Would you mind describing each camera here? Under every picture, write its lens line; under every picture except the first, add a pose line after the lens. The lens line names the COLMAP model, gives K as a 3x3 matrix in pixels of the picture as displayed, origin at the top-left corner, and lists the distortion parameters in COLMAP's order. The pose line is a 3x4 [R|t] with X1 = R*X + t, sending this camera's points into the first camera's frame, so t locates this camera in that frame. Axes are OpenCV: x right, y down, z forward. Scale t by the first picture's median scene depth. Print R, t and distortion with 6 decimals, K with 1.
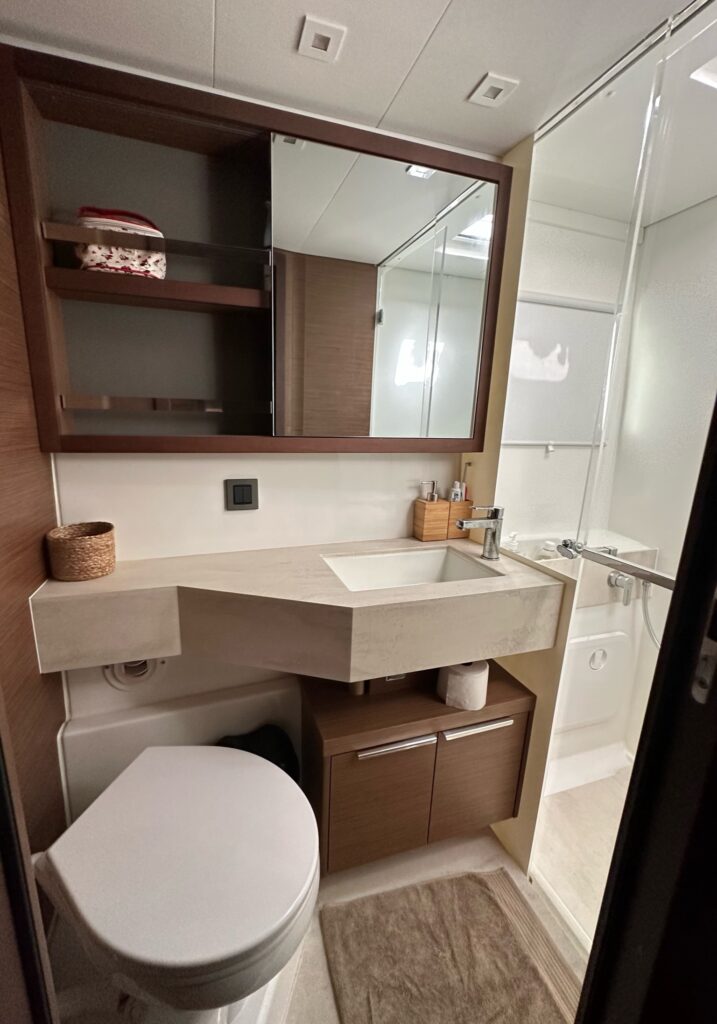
lens RADIAL K [[431.7, 0, 358.5], [0, 431.7, 512.0], [0, 0, 1]] dist [-0.000187, -0.000038]
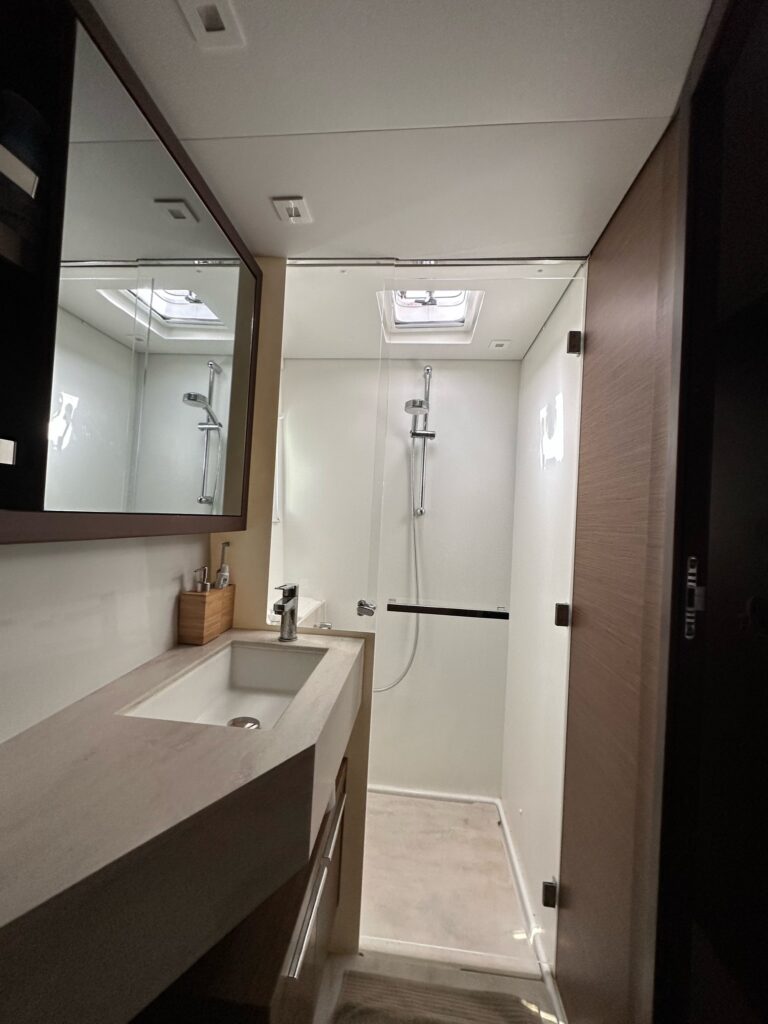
lens RADIAL K [[408.8, 0, 384.0], [0, 408.8, 512.0], [0, 0, 1]] dist [-0.001004, -0.000075]
pose [[0.387677, 0.016397, 0.921649, -0.436278], [0.152869, 0.984853, -0.081823, -0.062401], [-0.909031, 0.172612, 0.379299, 0.399493]]
